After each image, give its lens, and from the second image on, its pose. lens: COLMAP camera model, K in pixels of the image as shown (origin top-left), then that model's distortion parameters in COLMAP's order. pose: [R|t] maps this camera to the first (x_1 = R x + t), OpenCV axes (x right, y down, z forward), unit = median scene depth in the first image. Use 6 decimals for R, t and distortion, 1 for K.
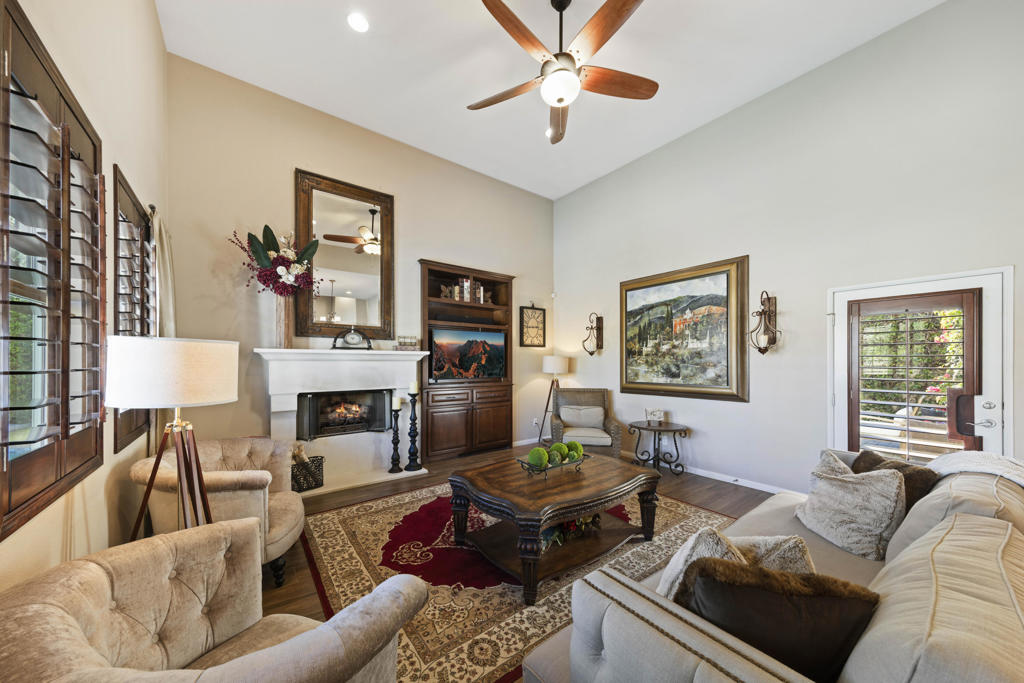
lens RADIAL K [[352.6, 0, 510.4], [0, 352.6, 361.9], [0, 0, 1]] dist [0.000966, 0.000039]
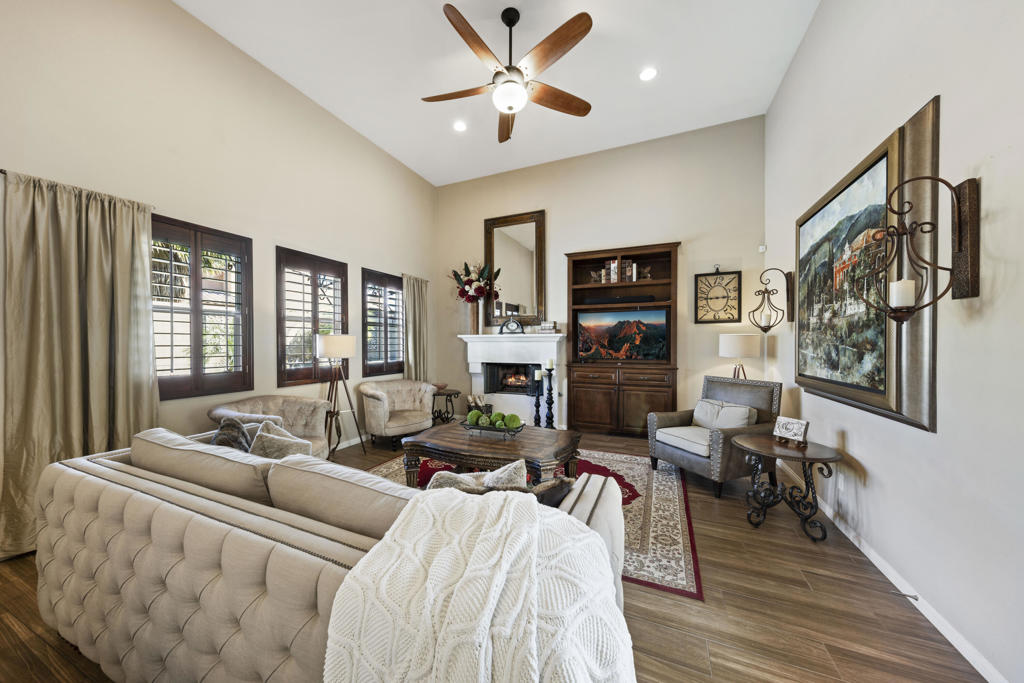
lens RADIAL K [[352.9, 0, 497.9], [0, 352.9, 346.6], [0, 0, 1]] dist [0.000410, 0.000007]
pose [[0.468865, 0.006654, -0.883245, 0.716325], [0.000826, 0.999968, 0.007971, 0.003774], [0.883270, -0.004467, 0.468844, 0.276061]]
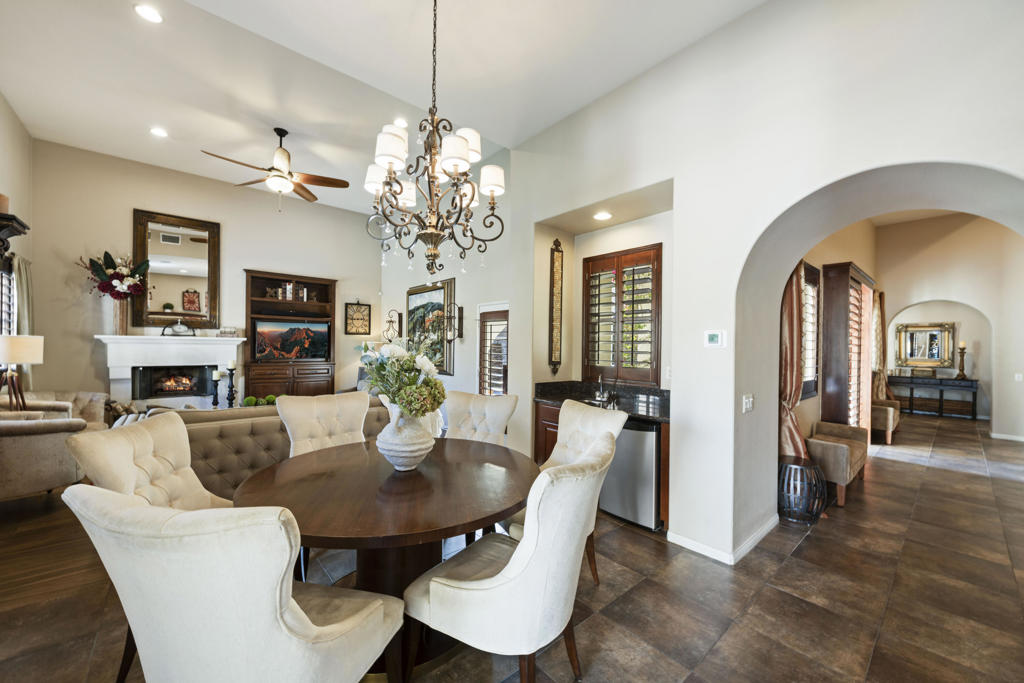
lens RADIAL K [[392.9, 0, 518.2], [0, 392.9, 345.2], [0, 0, 1]] dist [0.001011, -0.000215]
pose [[0.997834, 0.014089, 0.064249, 0.743746], [-0.014066, 0.999901, -0.000823, -0.016203], [-0.064254, -0.000083, 0.997934, -0.600989]]
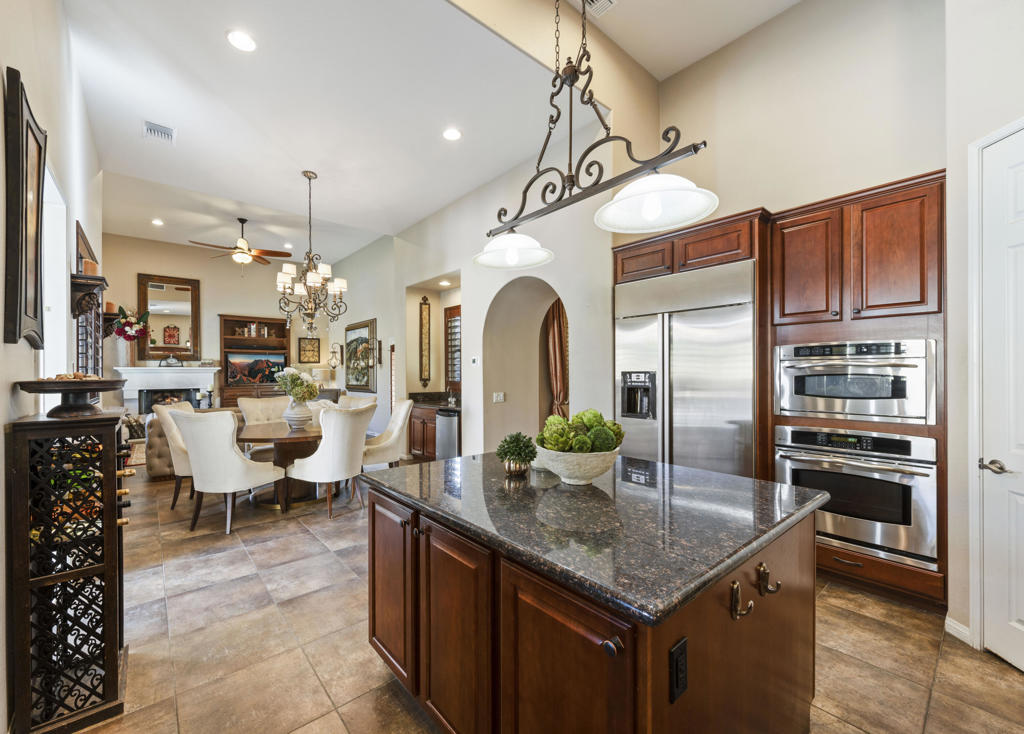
lens RADIAL K [[417.5, 0, 492.3], [0, 417.5, 371.4], [0, 0, 1]] dist [-0.001028, -0.000153]
pose [[0.999350, -0.004345, 0.035773, 1.094209], [0.004371, 0.999990, -0.000645, -0.002205], [-0.035770, 0.000801, 0.999360, -1.184652]]
